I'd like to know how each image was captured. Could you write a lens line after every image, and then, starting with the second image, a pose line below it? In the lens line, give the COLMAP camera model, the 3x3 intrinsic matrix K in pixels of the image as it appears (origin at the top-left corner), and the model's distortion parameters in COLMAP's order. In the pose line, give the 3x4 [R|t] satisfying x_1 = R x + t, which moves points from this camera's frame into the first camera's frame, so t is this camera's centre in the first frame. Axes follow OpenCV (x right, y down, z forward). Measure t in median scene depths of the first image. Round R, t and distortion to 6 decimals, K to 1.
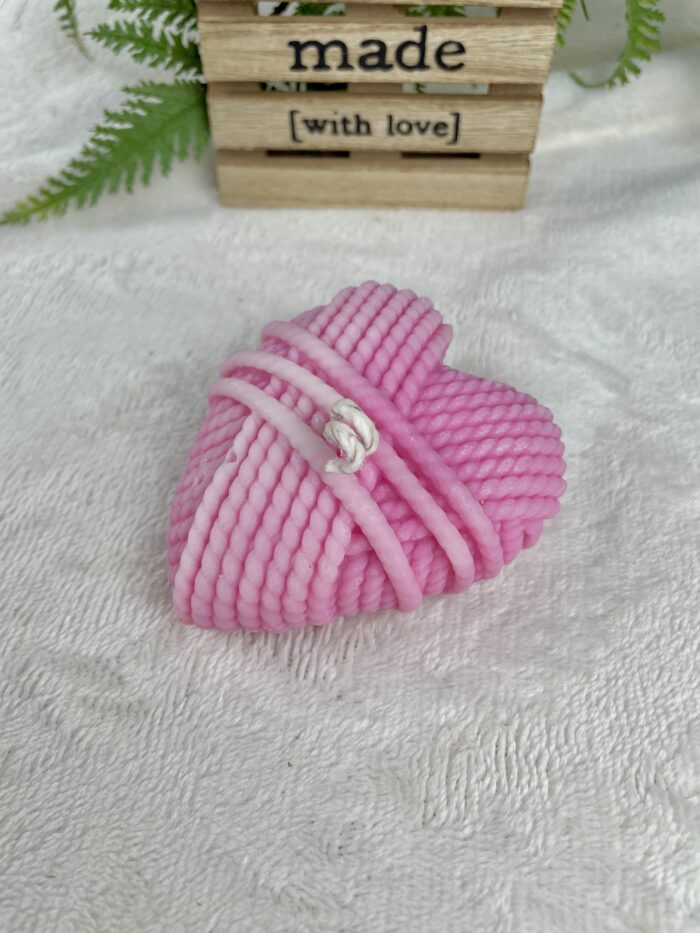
lens RADIAL K [[743.3, 0, 354.8], [0, 743.3, 470.4], [0, 0, 1]] dist [0.007983, -0.047260]
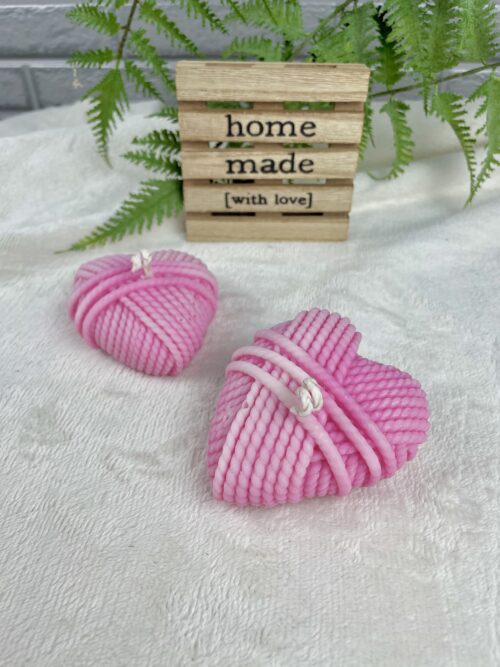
lens RADIAL K [[524.0, 0, 246.3], [0, 524.0, 335.3], [0, 0, 1]] dist [0.056415, -0.106923]
pose [[0.999633, -0.015597, 0.022159, -0.071991], [0.019484, 0.982020, -0.187767, 0.153371], [-0.018832, 0.188129, 0.981964, -0.307239]]
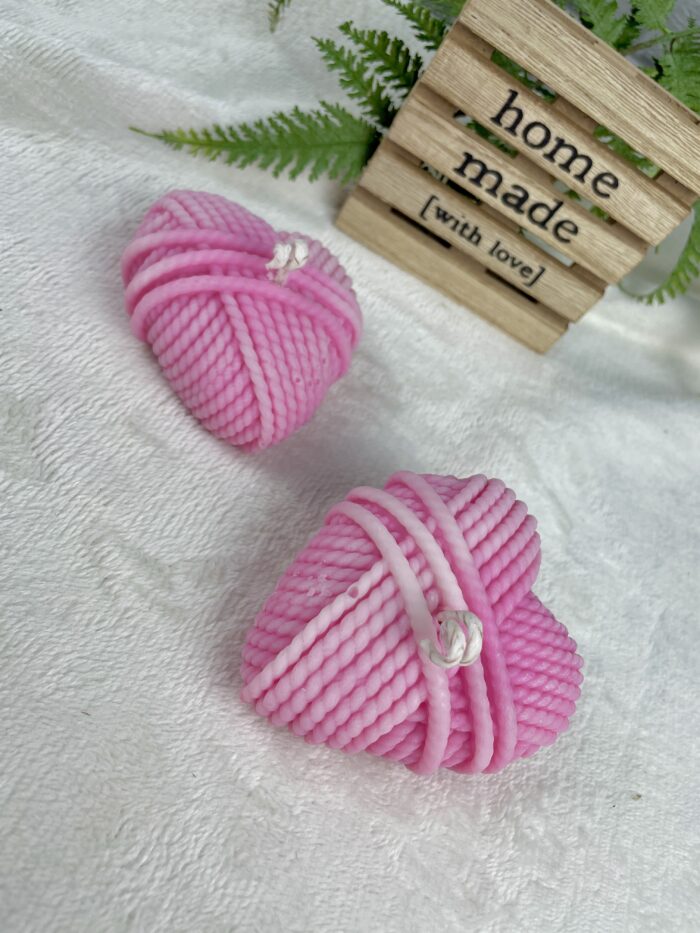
lens RADIAL K [[736.2, 0, 350.1], [0, 736.2, 463.1], [0, 0, 1]] dist [0.054623, -0.109856]
pose [[0.862806, 0.450186, 0.229995, -0.295809], [-0.450203, 0.891199, -0.055512, 0.028626], [-0.229962, -0.055648, 0.971607, -0.161394]]
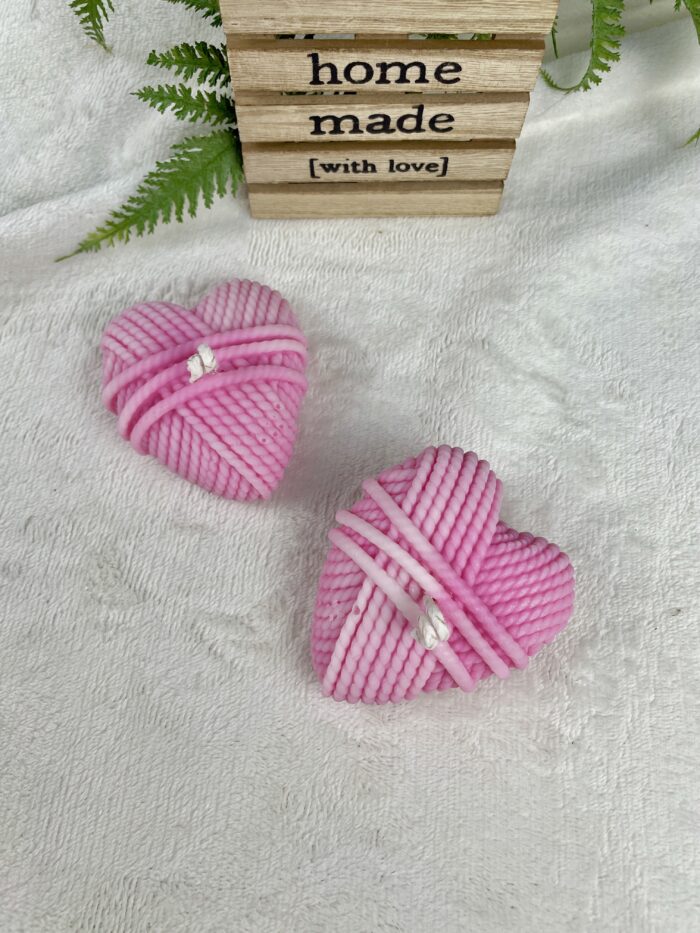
lens RADIAL K [[726.6, 0, 347.9], [0, 726.6, 464.2], [0, 0, 1]] dist [0.060998, -0.106184]
pose [[0.998463, -0.047953, 0.027778, -0.086486], [0.036309, 0.944740, 0.325803, -0.419987], [-0.041866, -0.324294, 0.945030, -0.320577]]
